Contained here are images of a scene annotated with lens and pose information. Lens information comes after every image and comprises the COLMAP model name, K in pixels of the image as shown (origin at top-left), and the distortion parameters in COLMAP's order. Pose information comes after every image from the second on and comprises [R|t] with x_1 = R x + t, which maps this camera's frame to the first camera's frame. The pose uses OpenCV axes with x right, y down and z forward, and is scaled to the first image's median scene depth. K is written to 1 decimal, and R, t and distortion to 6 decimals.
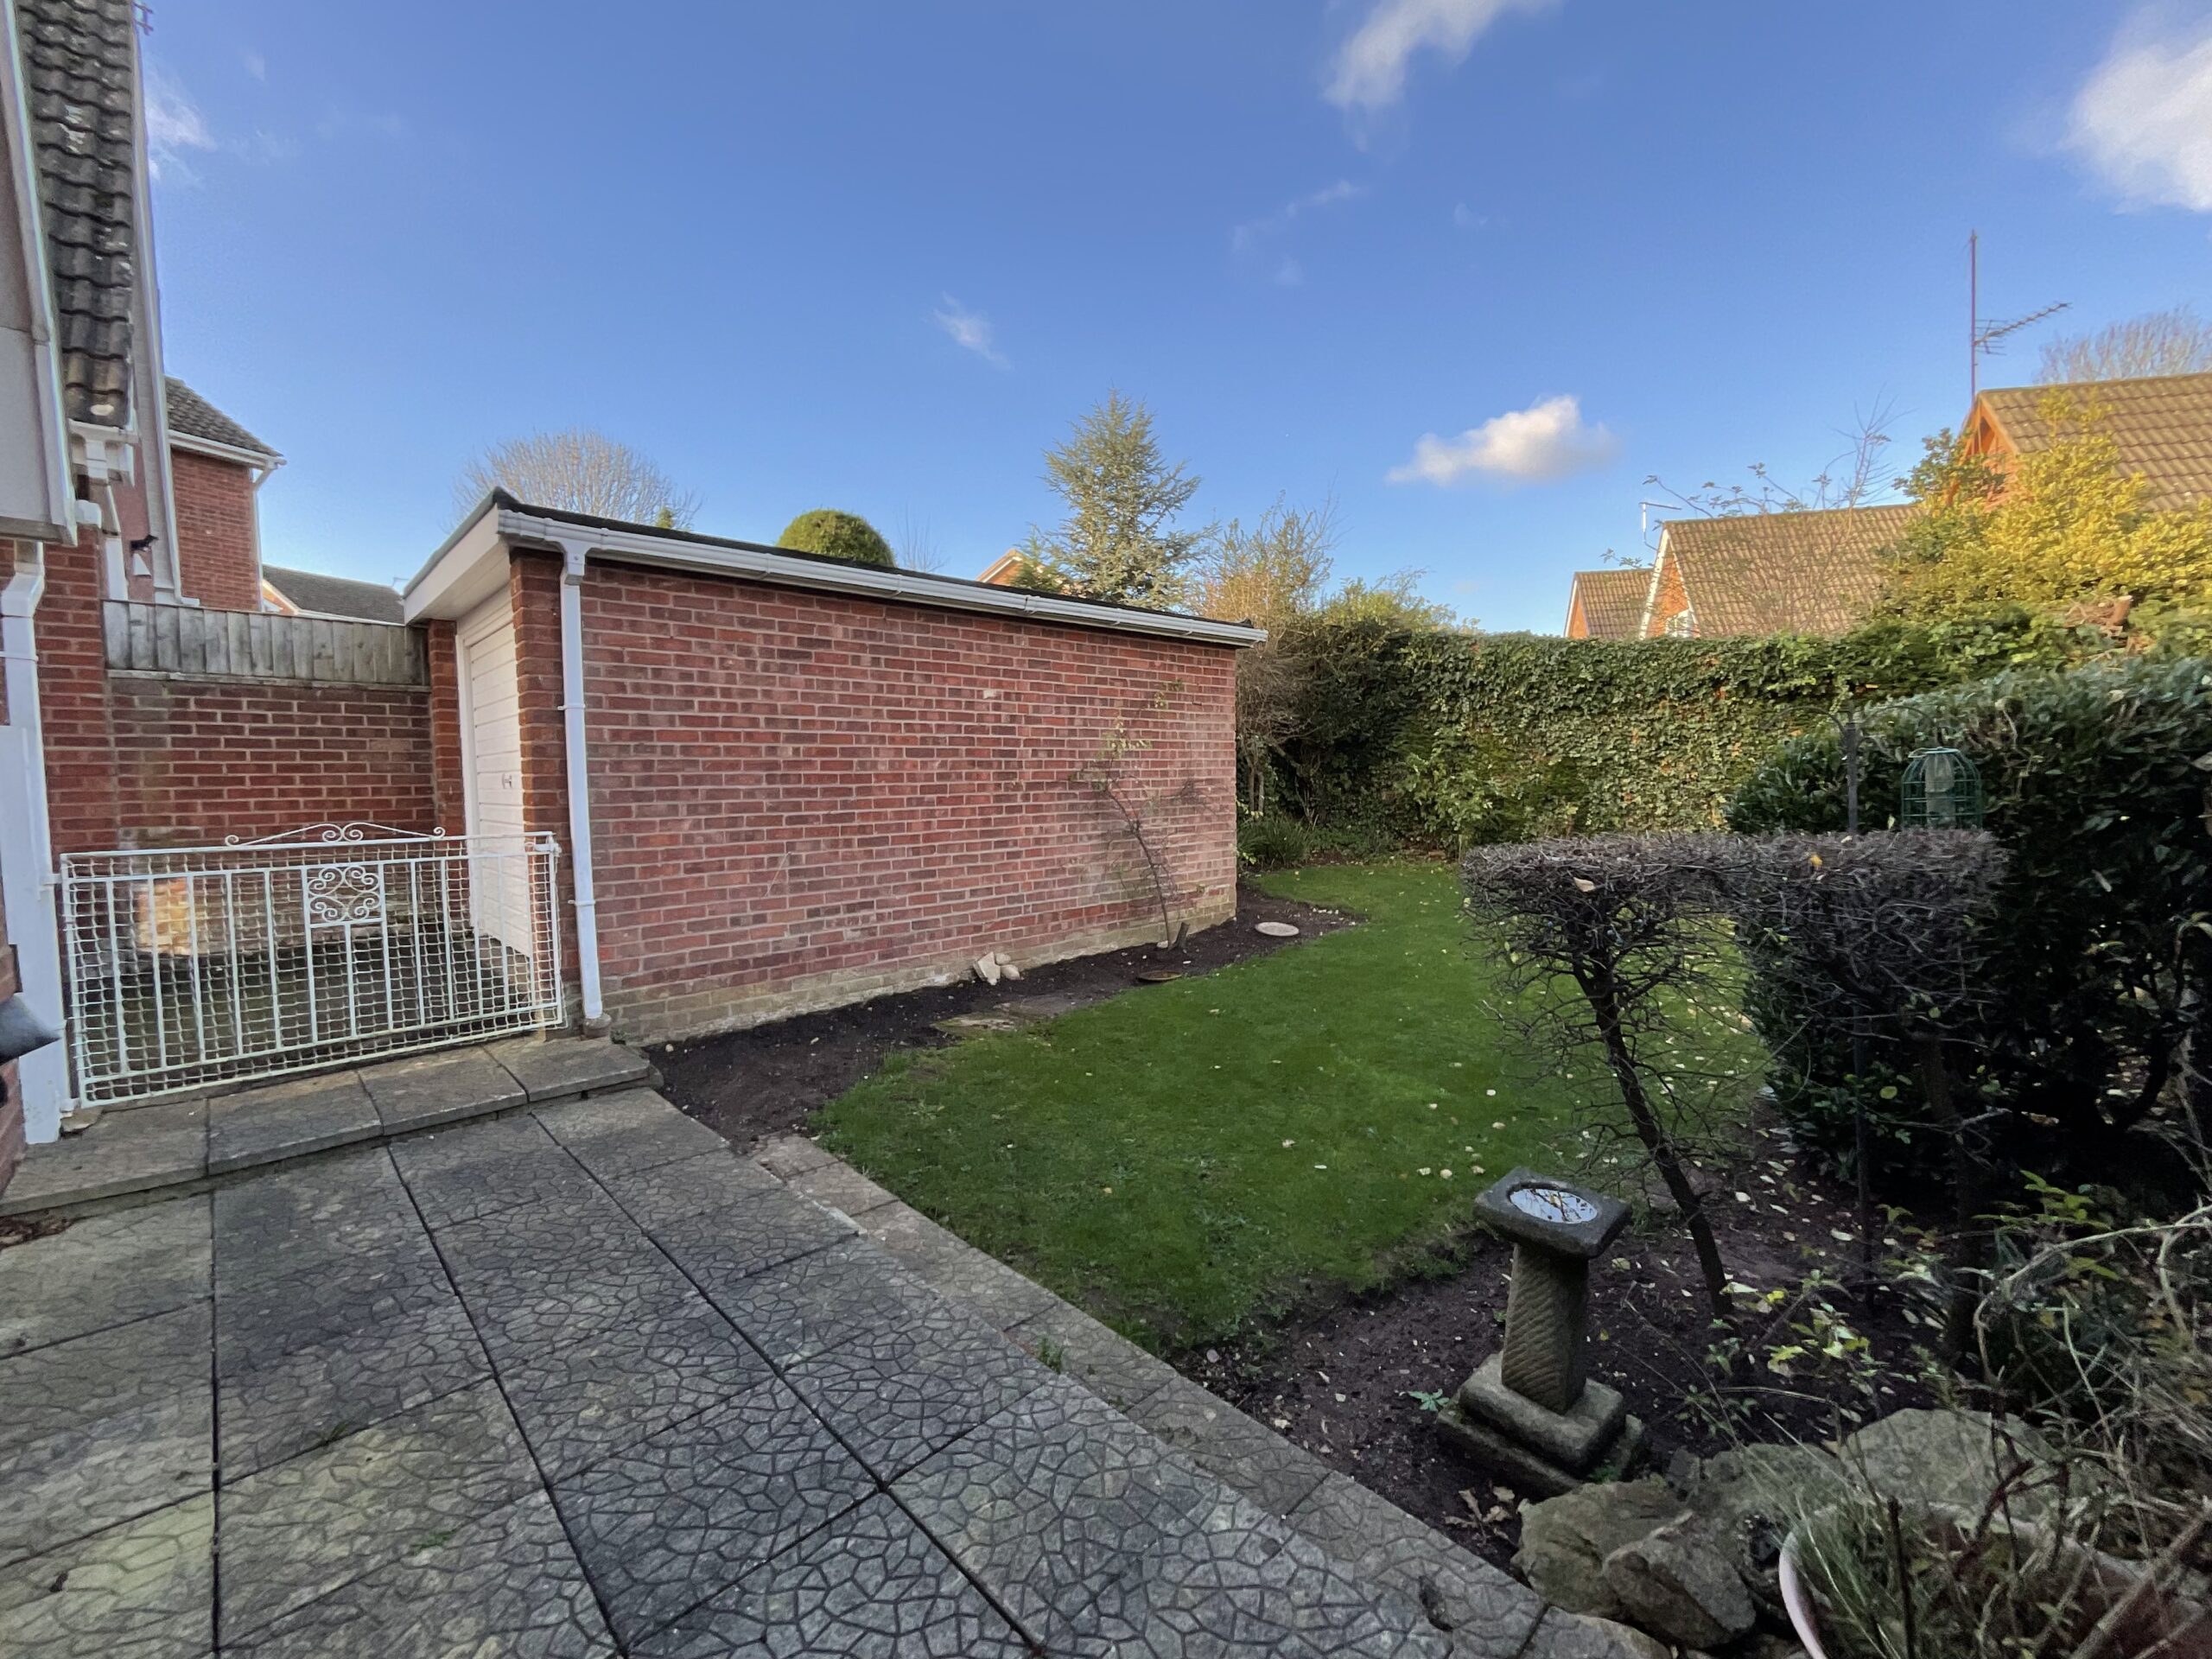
lens RADIAL K [[902.6, 0, 1106.0], [0, 902.6, 829.5], [0, 0, 1]] dist [-0.005754, -0.000481]
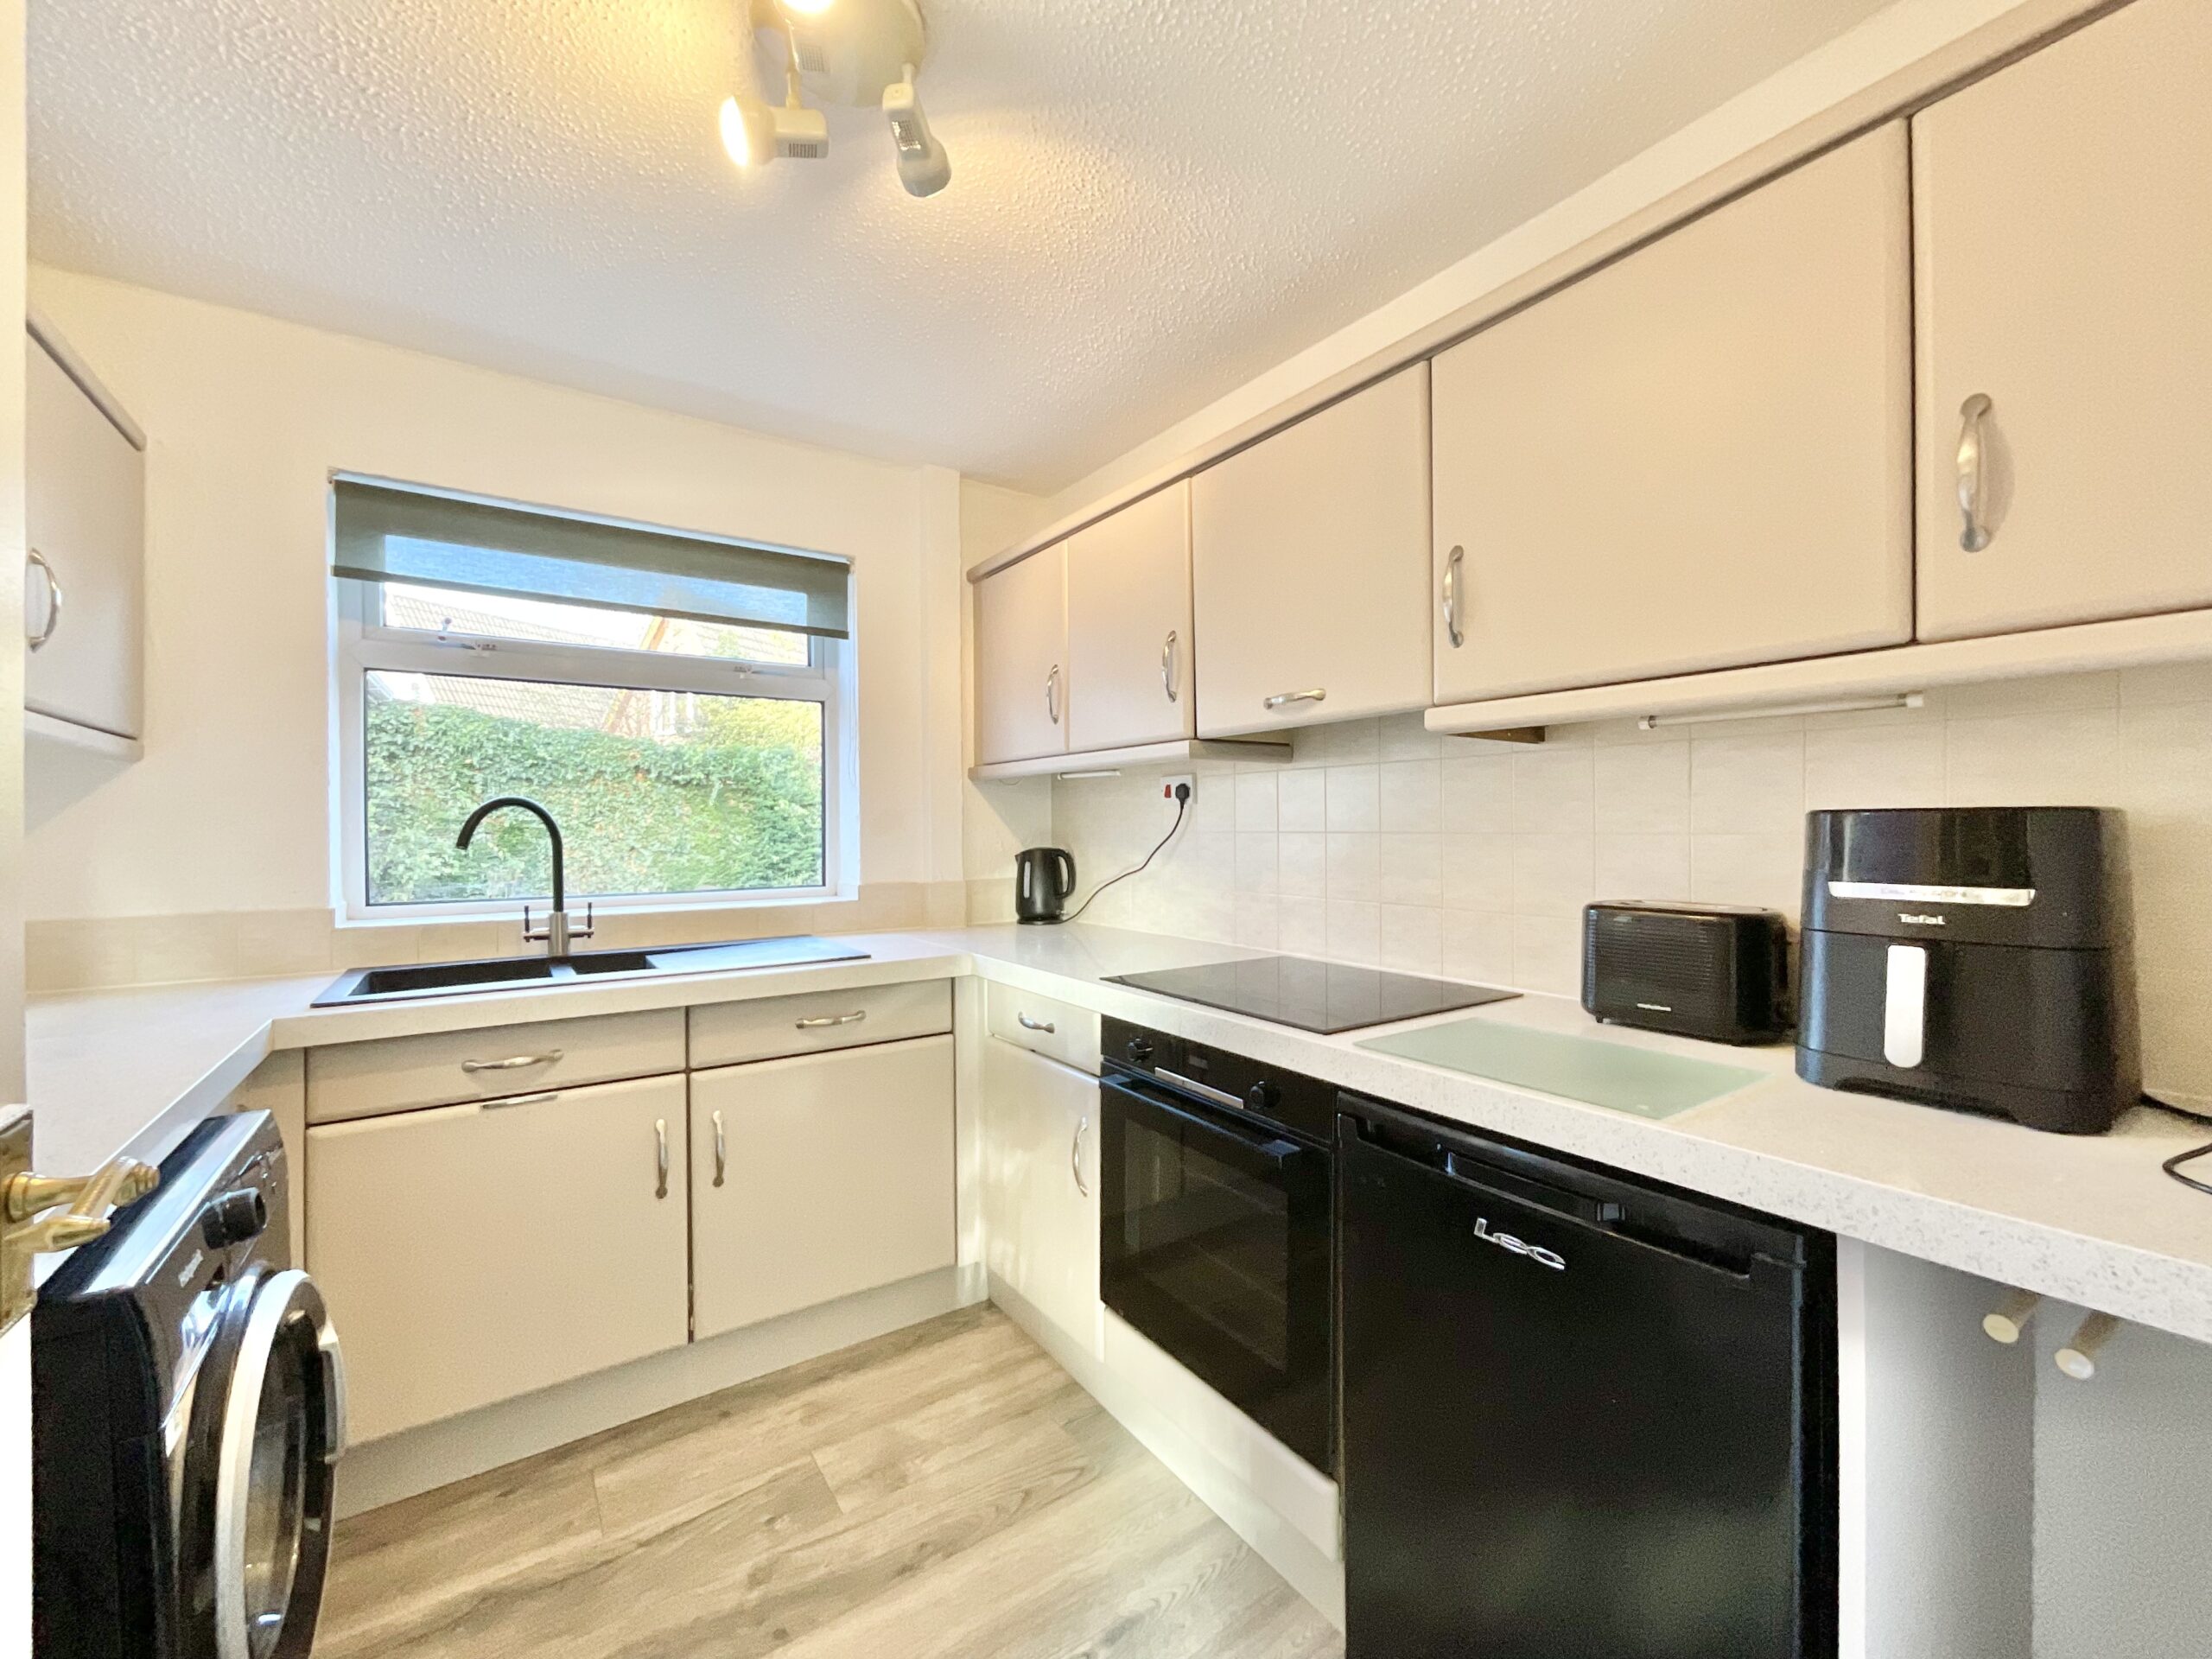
lens RADIAL K [[899.6, 0, 1106.0], [0, 899.6, 829.5], [0, 0, 1]] dist [-0.002847, 0.000197]
pose [[0.166420, 0.013959, 0.985956, -0.940123], [0.053304, 0.998310, -0.023132, 0.001060], [-0.984613, 0.056405, 0.165395, 0.081878]]
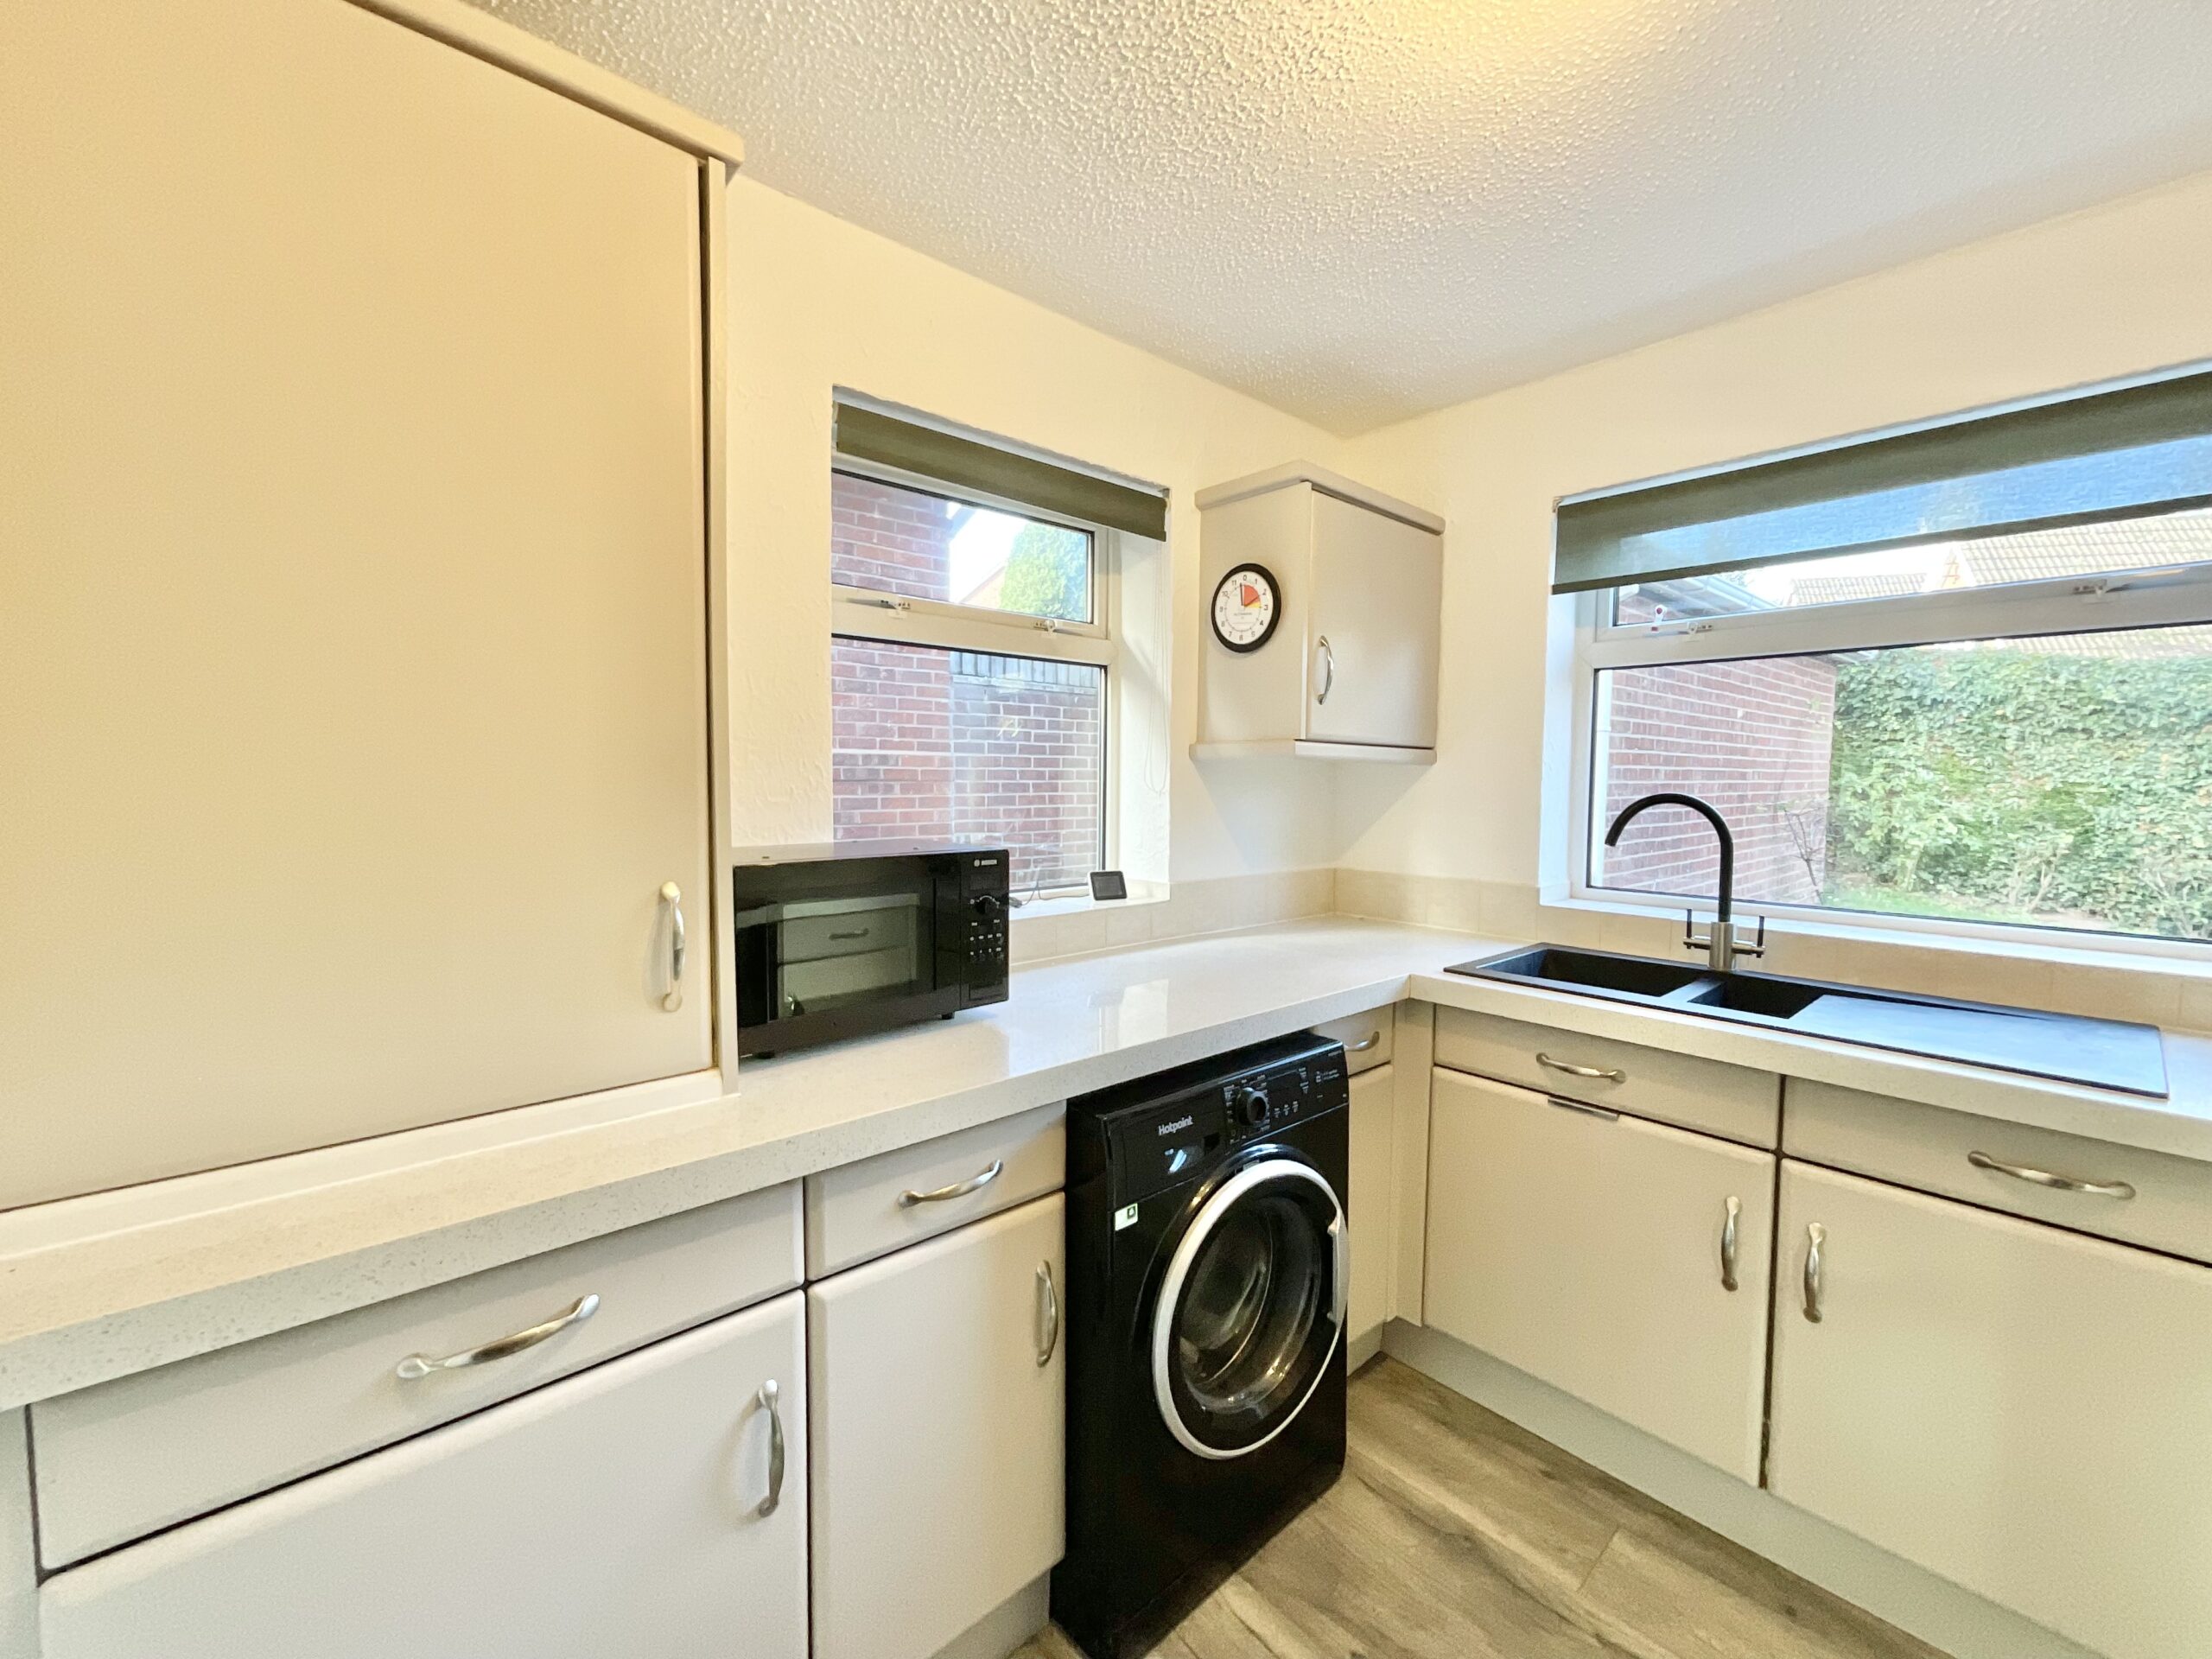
lens RADIAL K [[890.2, 0, 1101.2], [0, 890.2, 827.6], [0, 0, 1]] dist [0.020641, -0.009551]
pose [[0.998469, 0.028545, -0.047389, -0.811057], [-0.028278, 0.999580, 0.006301, -0.017953], [0.047549, -0.004952, 0.998857, 0.019633]]
